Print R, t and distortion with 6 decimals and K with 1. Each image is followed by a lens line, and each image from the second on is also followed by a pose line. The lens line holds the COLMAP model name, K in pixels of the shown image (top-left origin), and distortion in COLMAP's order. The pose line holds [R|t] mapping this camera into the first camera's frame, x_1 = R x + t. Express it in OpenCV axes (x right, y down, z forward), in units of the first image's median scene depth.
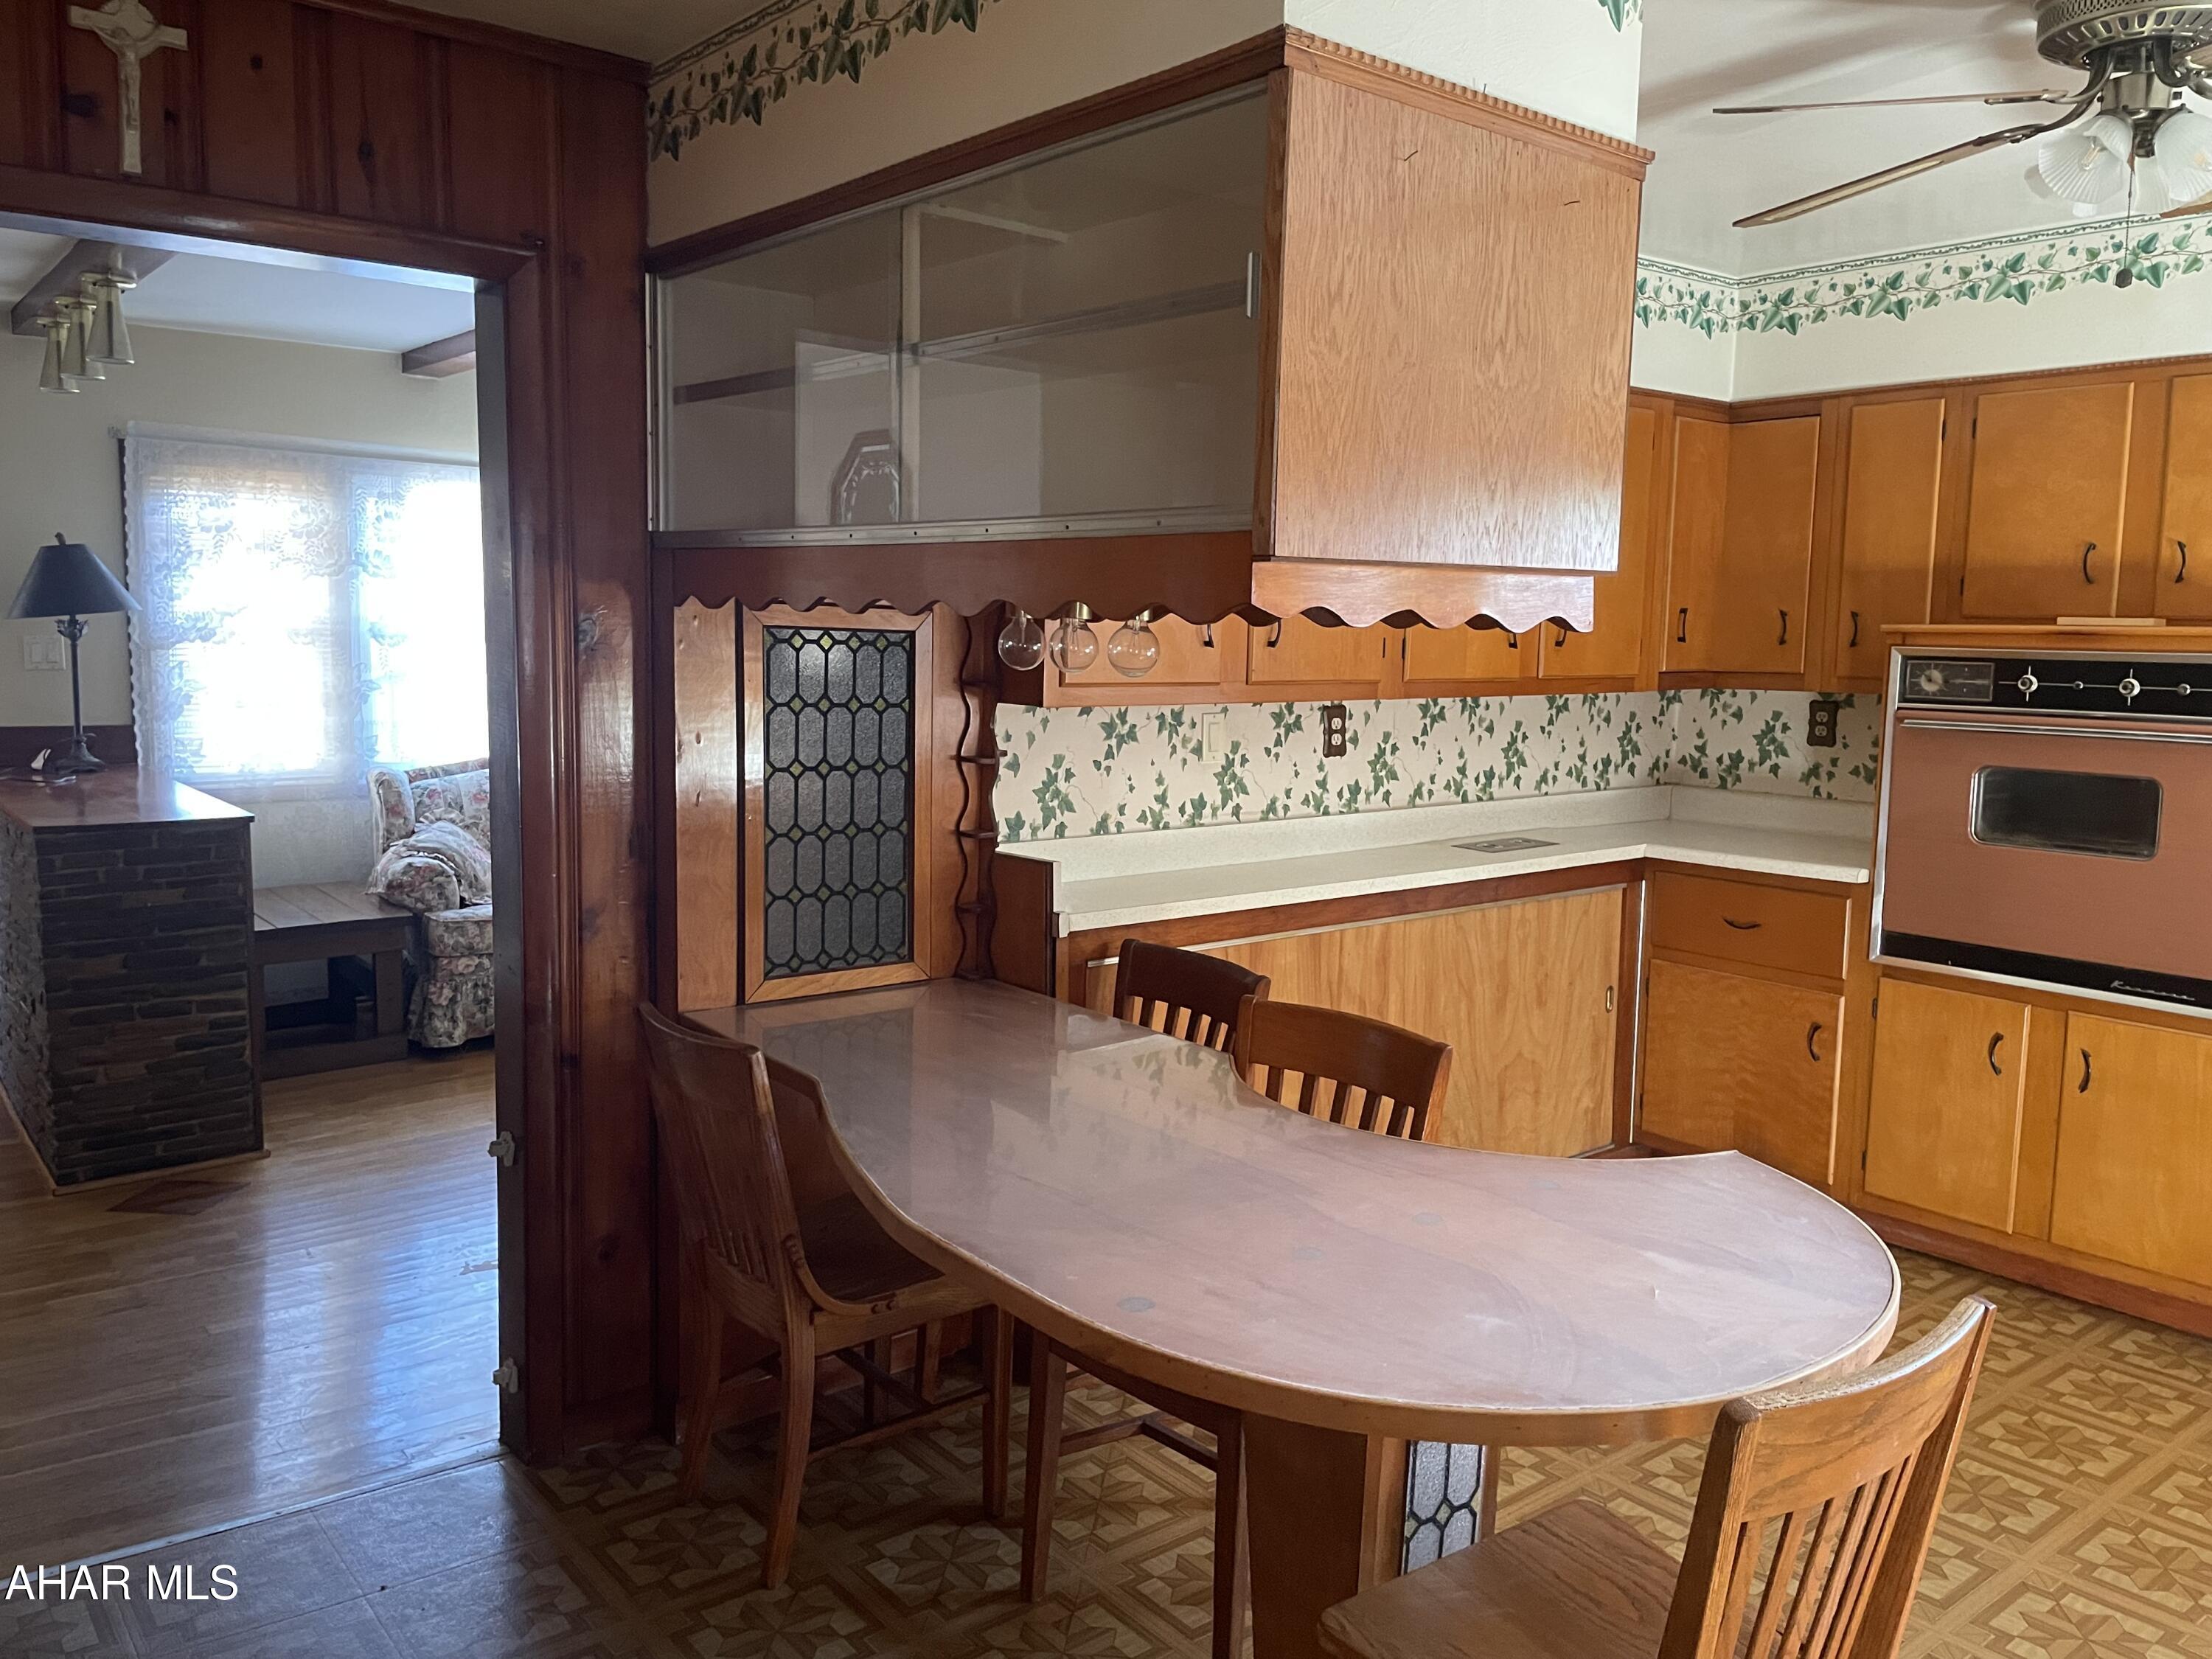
lens RADIAL K [[1691.1, 0, 1104.7], [0, 1691.1, 821.0], [0, 0, 1]] dist [0.055554, -0.060393]
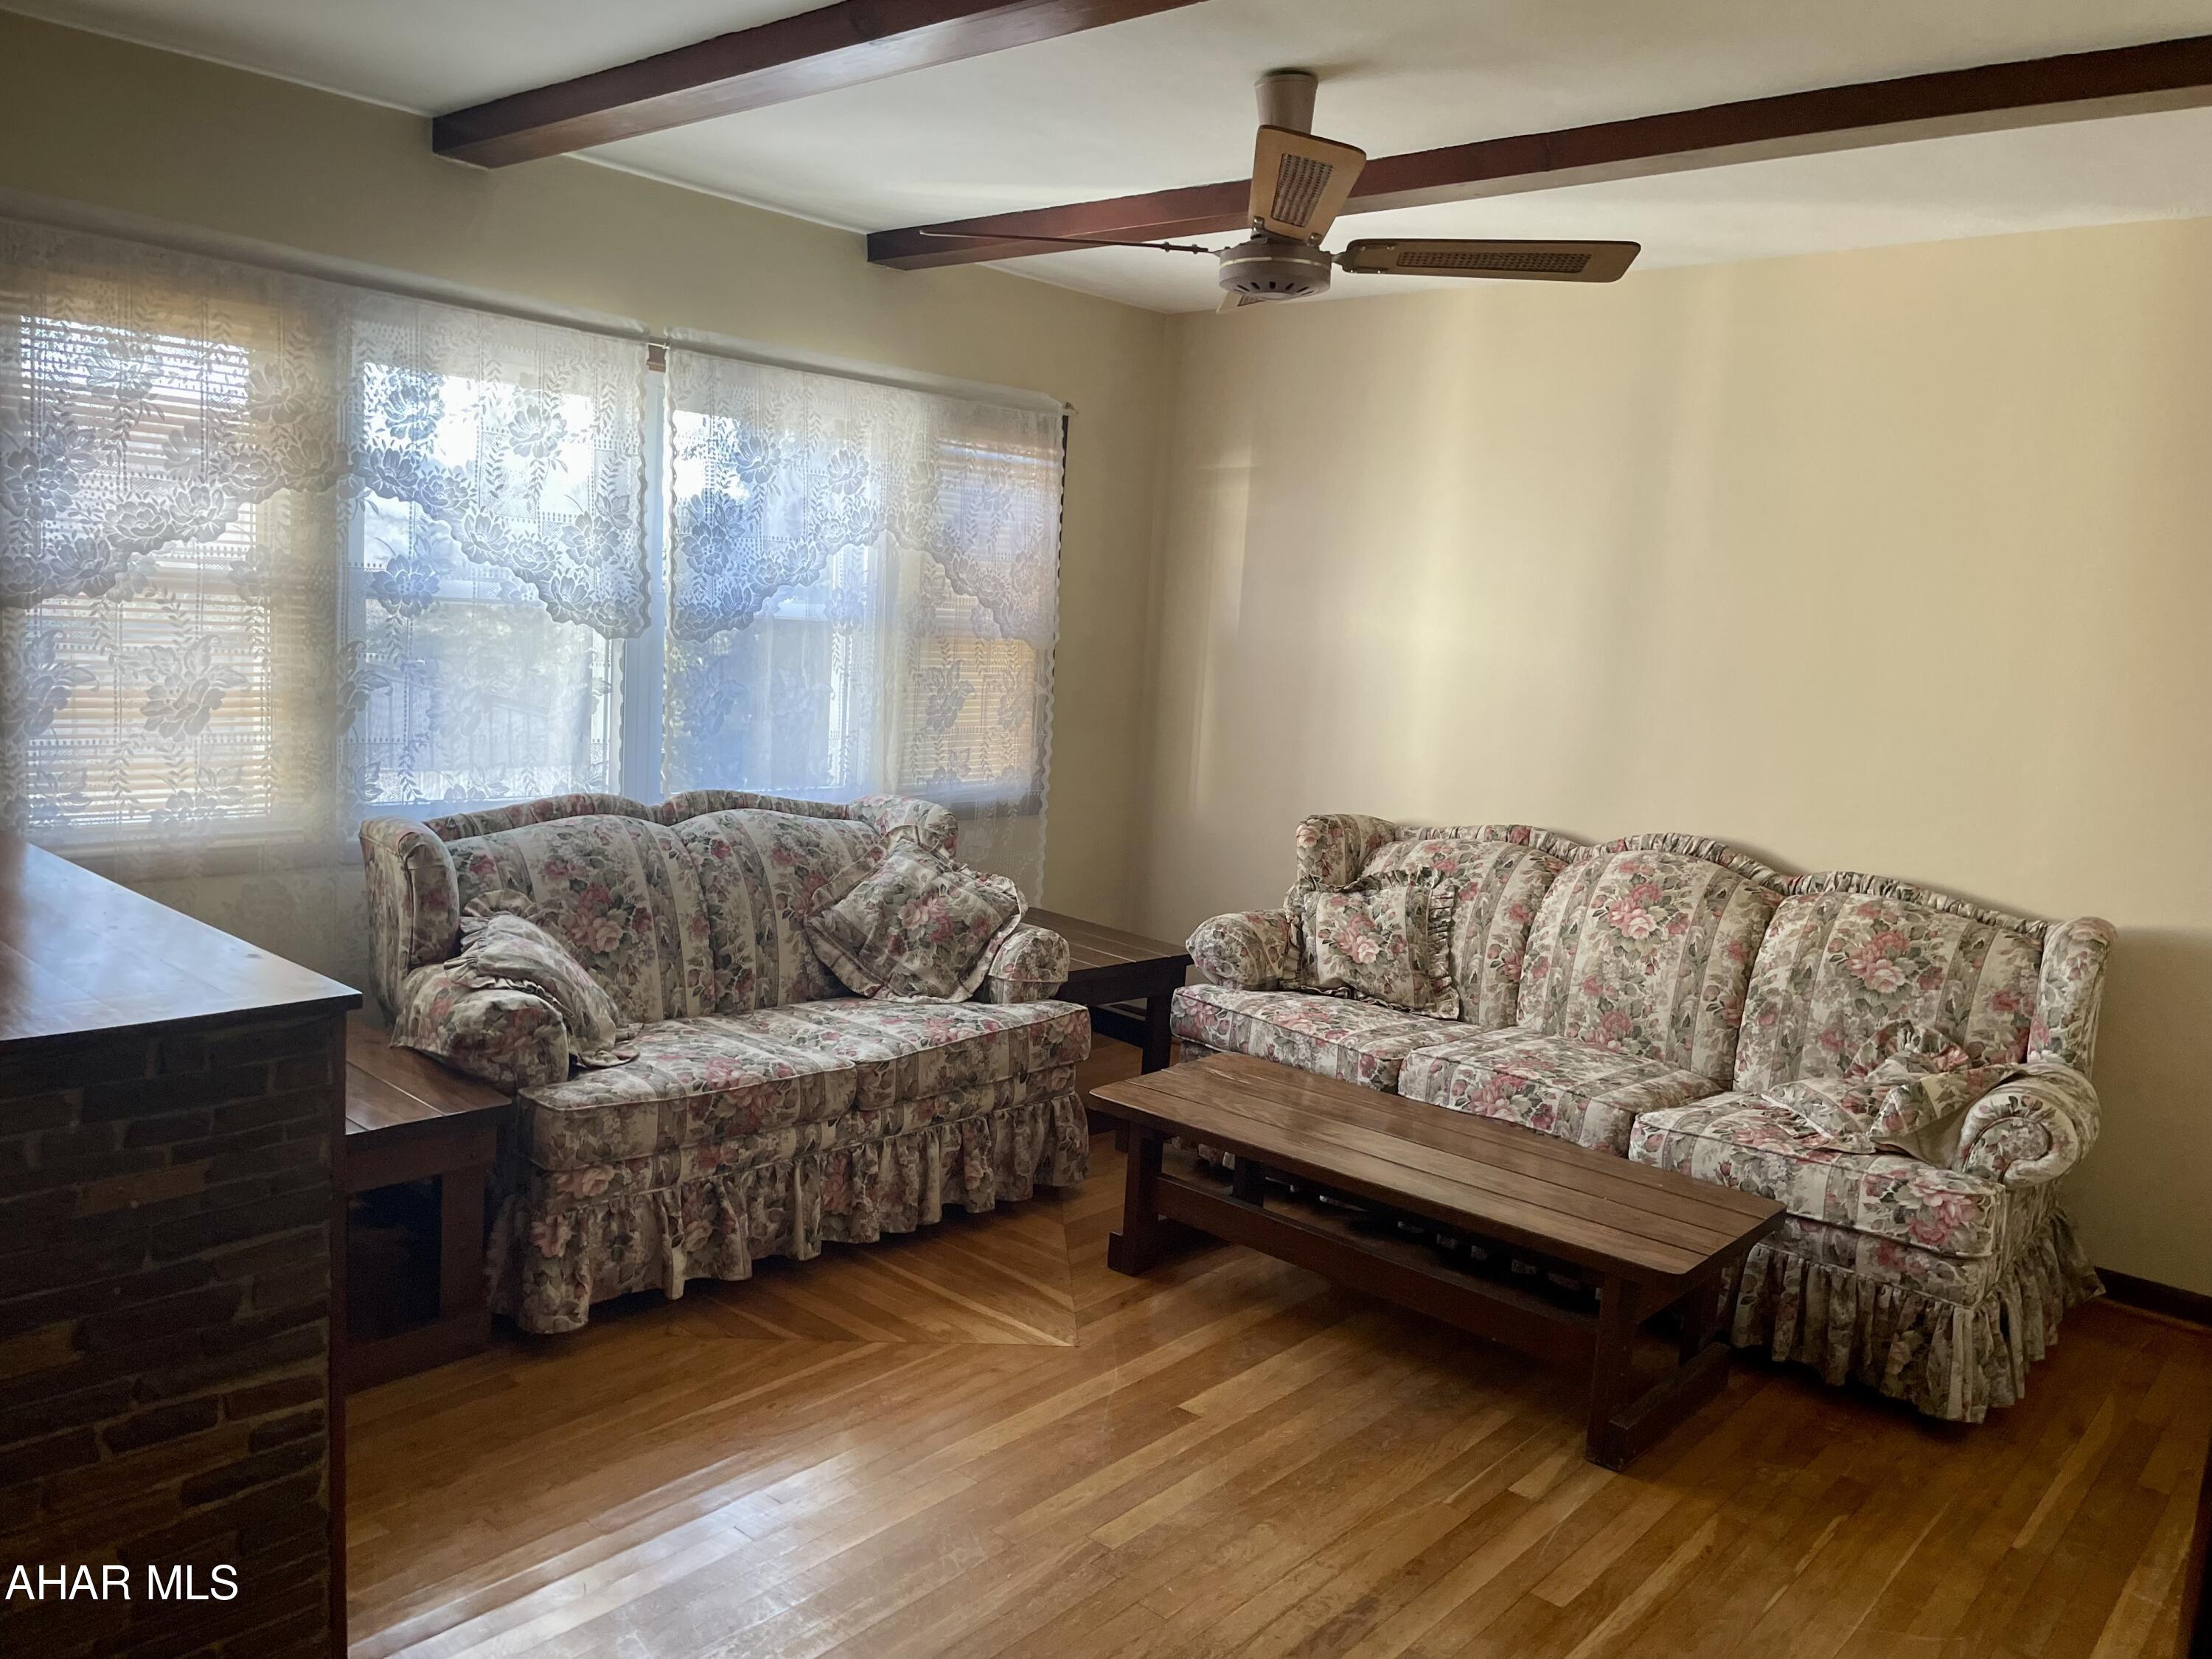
lens RADIAL K [[1691.1, 0, 1106.0], [0, 1691.1, 831.9], [0, 0, 1]] dist [0.055554, -0.060393]
pose [[0.986448, 0.022897, 0.162467, -0.313693], [-0.027247, 0.999326, 0.024595, -0.054899], [-0.161795, -0.028689, 0.986407, 0.424951]]
